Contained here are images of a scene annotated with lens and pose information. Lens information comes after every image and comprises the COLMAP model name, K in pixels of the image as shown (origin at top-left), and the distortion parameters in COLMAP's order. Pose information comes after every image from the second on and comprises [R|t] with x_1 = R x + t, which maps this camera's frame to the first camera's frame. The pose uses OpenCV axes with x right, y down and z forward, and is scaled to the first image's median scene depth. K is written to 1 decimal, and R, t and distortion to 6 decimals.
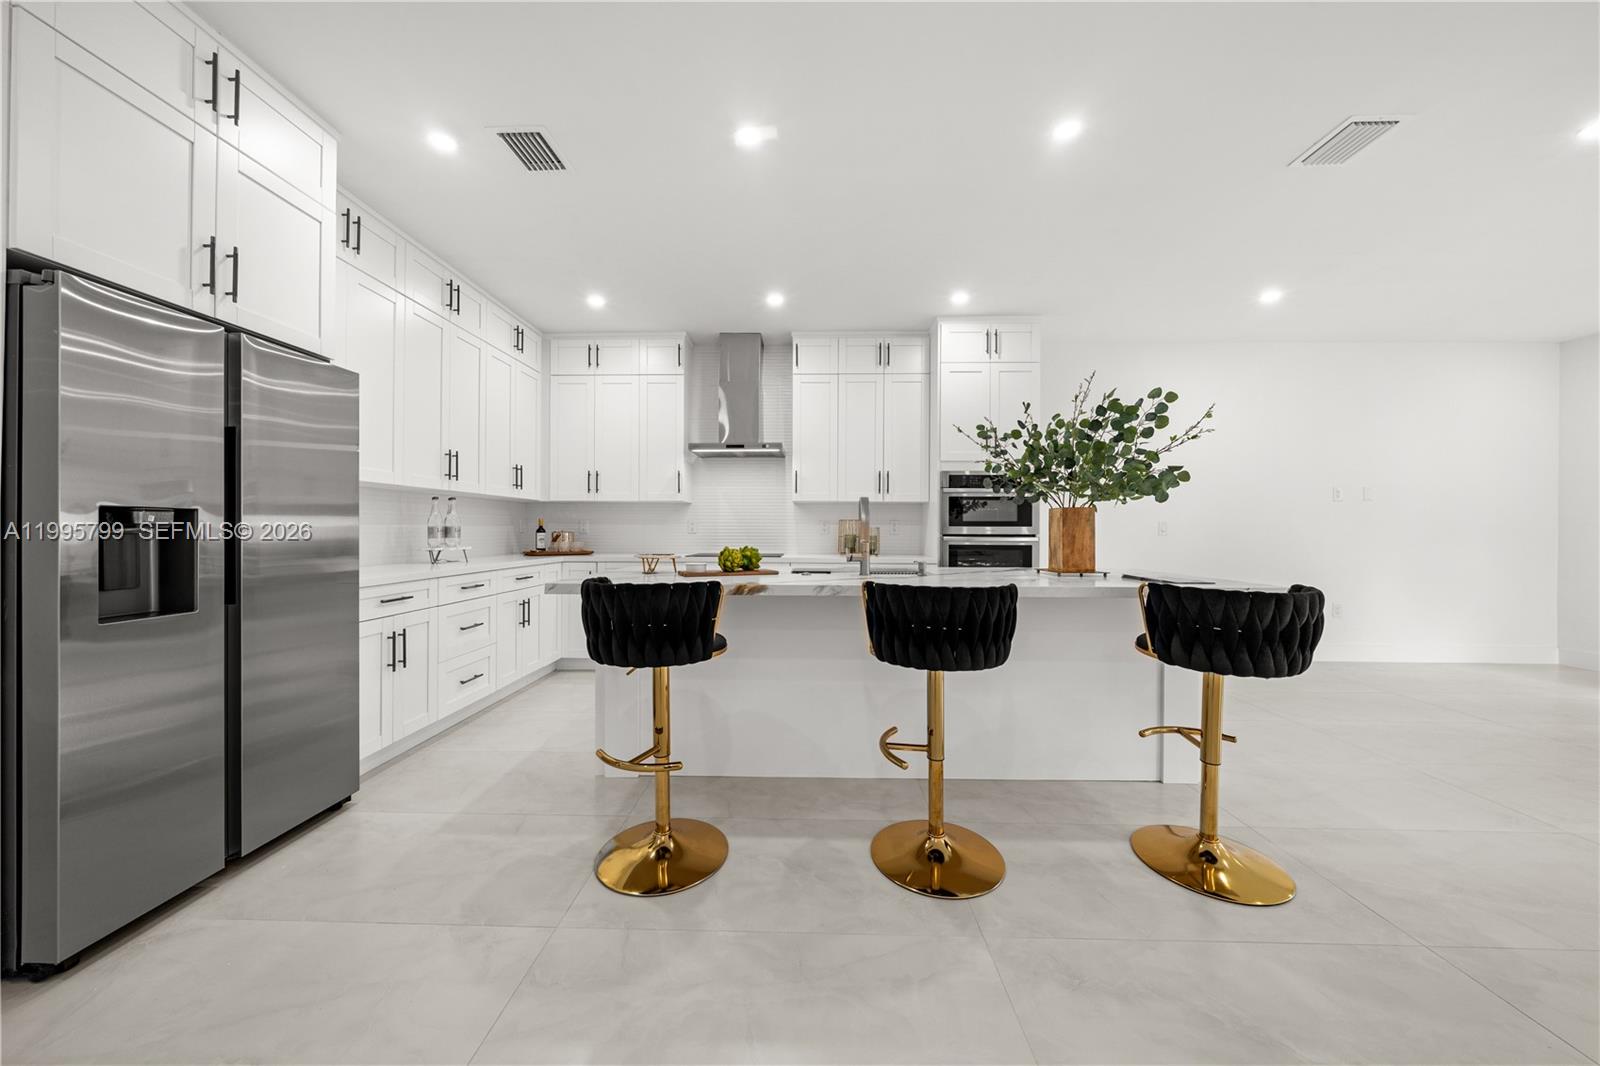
lens RADIAL K [[545.6, 0, 797.3], [0, 545.6, 530.7], [0, 0, 1]] dist [-0.003187, 0.000051]
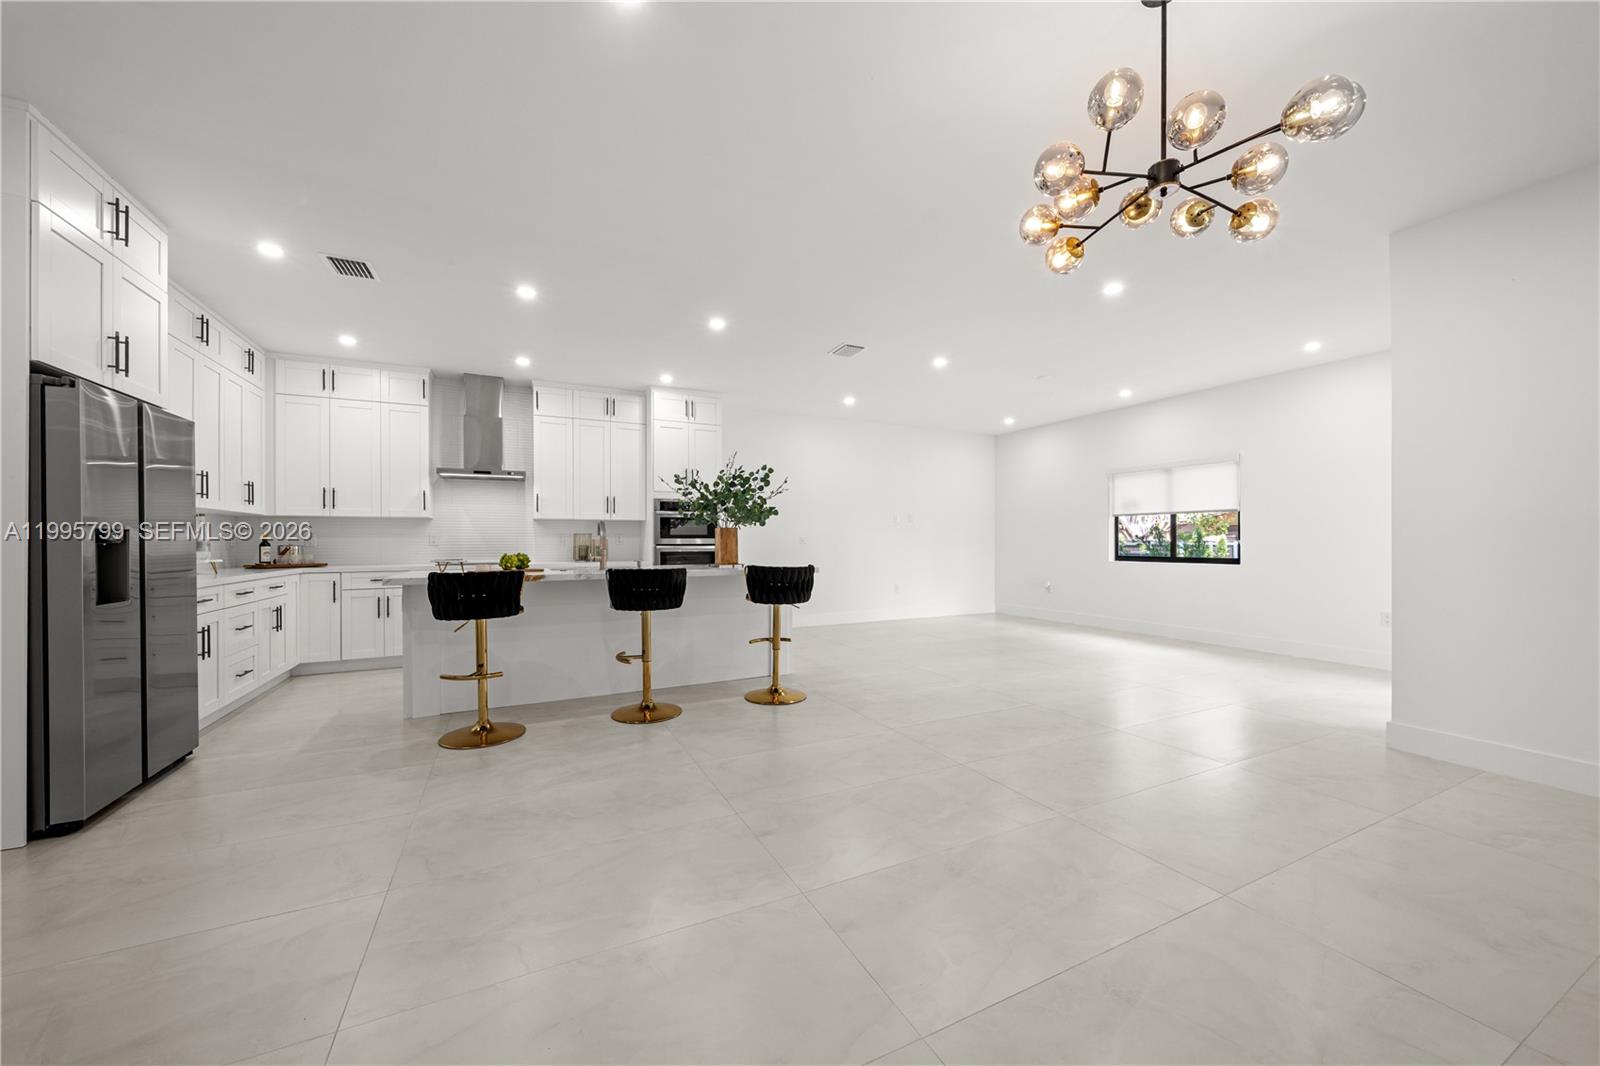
lens RADIAL K [[578.8, 0, 795.7], [0, 578.8, 542.8], [0, 0, 1]] dist [-0.003103, 0.000053]
pose [[0.886969, -0.007773, 0.461764, -0.150322], [0.007473, 0.999969, 0.002477, 0.002986], [-0.461768, 0.001254, 0.887000, -0.725802]]
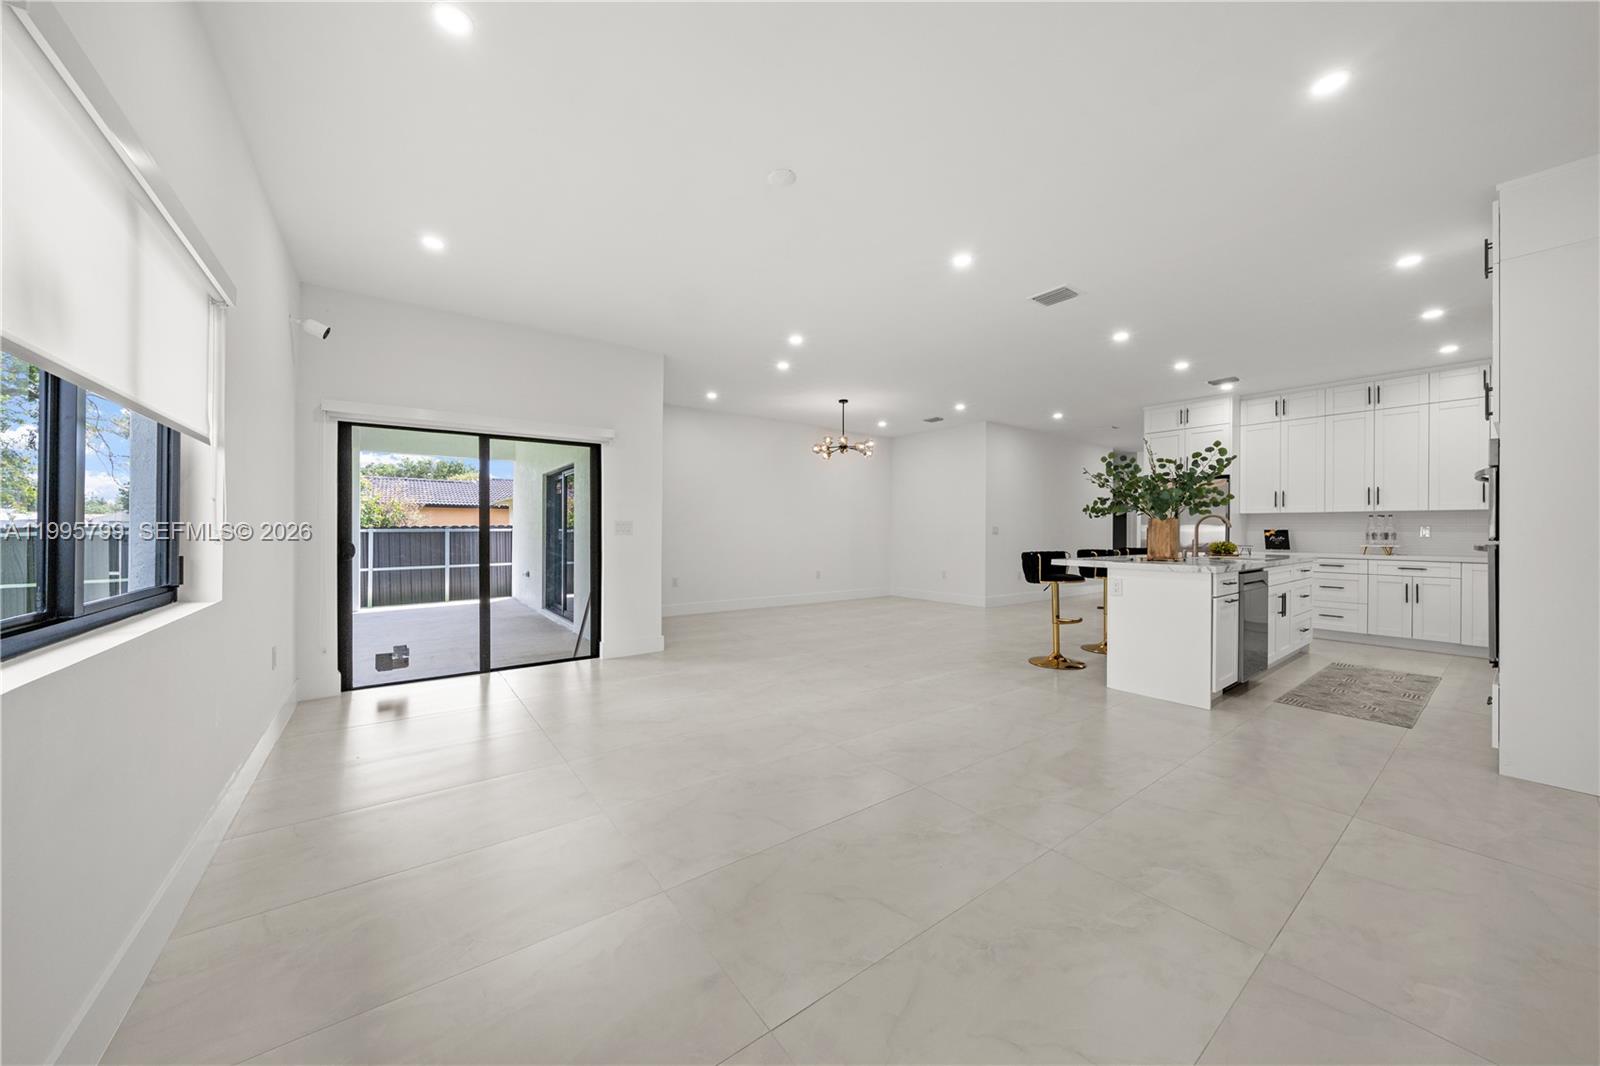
lens RADIAL K [[545.6, 0, 803.8], [0, 545.6, 533.2], [0, 0, 1]] dist [-0.003187, 0.000051]
pose [[-0.781177, -0.005464, -0.624286, 2.268479], [-0.010530, 0.999935, 0.004424, 0.006425], [0.624221, 0.010029, -0.781183, 1.557761]]
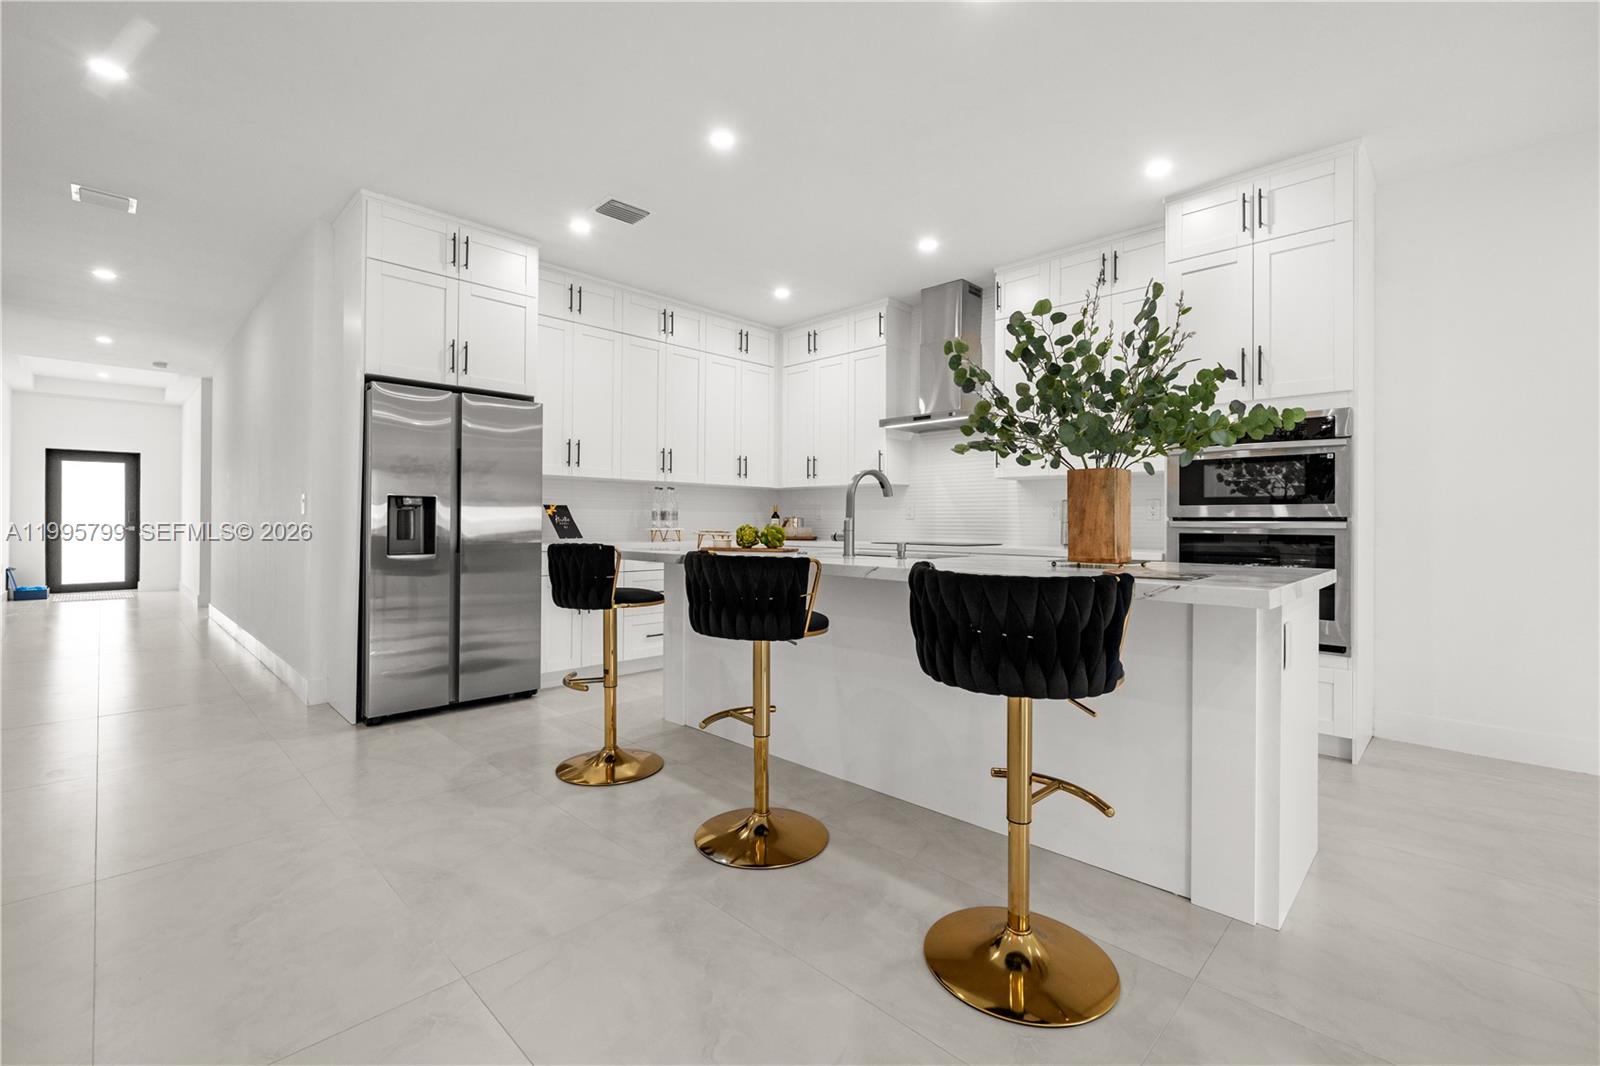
lens RADIAL K [[689.5, 0, 794.2], [0, 689.5, 519.9], [0, 0, 1]] dist [-0.001961, -0.000087]
pose [[0.727568, -0.001975, -0.686032, 0.808139], [-0.005223, 0.999951, -0.008418, 0.030177], [0.686015, 0.009707, 0.727522, 0.099296]]
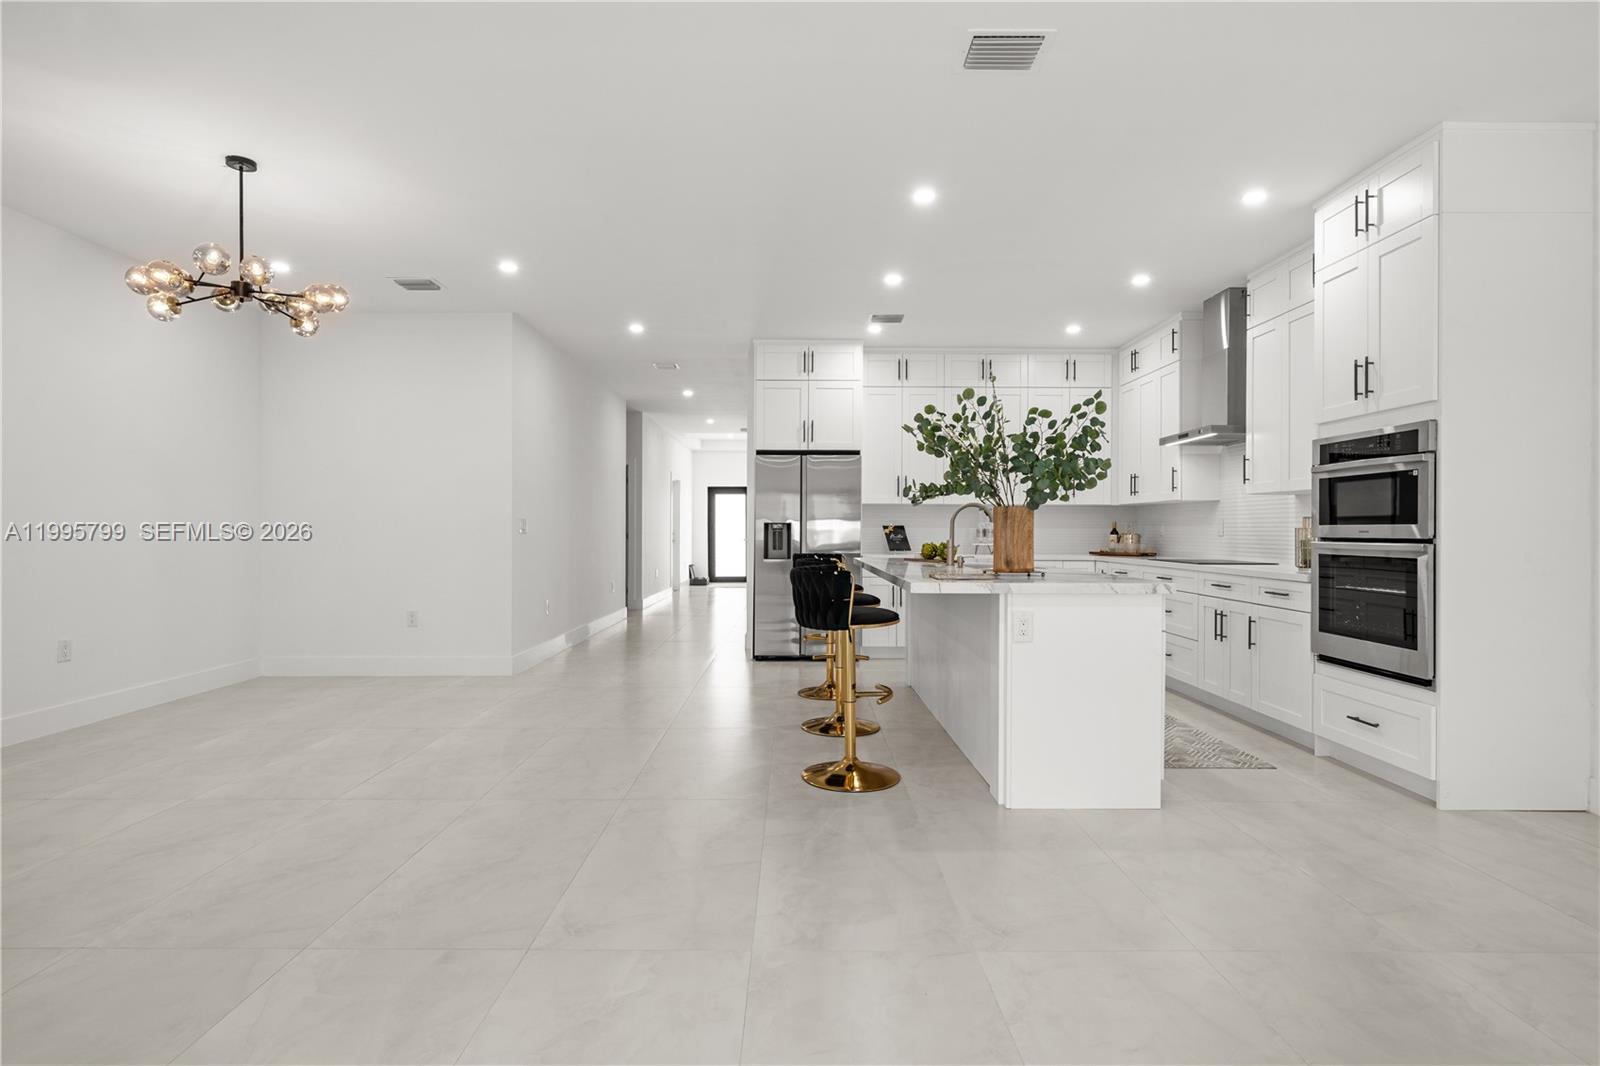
lens RADIAL K [[800.8, 0, 797.1], [0, 800.8, 540.5], [0, 0, 1]] dist [-0.000865, -0.000175]
pose [[0.028109, 0.009415, -0.999561, 1.896266], [-0.006555, 0.999936, 0.009235, 0.008743], [0.999583, 0.006292, 0.028169, 0.566063]]
